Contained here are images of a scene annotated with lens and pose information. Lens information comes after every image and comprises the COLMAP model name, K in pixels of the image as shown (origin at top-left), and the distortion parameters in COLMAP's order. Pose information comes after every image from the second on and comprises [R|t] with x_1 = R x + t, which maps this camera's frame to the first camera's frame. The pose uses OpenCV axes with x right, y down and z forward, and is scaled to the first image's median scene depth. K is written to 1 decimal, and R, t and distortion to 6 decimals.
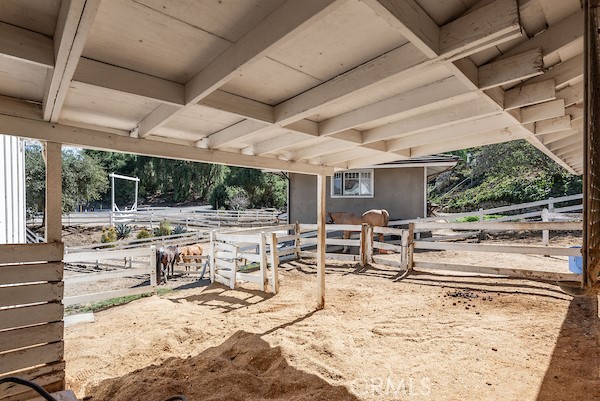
lens RADIAL K [[308.3, 0, 301.5], [0, 308.3, 213.6], [0, 0, 1]] dist [0.001770, 0.000839]
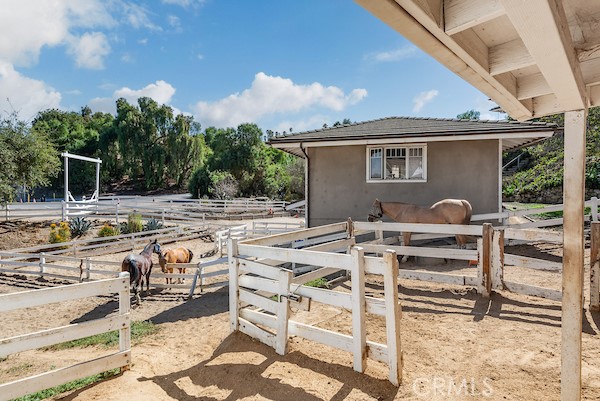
lens RADIAL K [[348.0, 0, 300.2], [0, 348.0, 199.6], [0, 0, 1]] dist [0.017284, -0.002349]
pose [[0.999531, -0.002439, 0.030536, -0.053412], [0.002720, 0.999954, -0.009154, -0.002333], [-0.030512, 0.009232, 0.999492, 0.105734]]
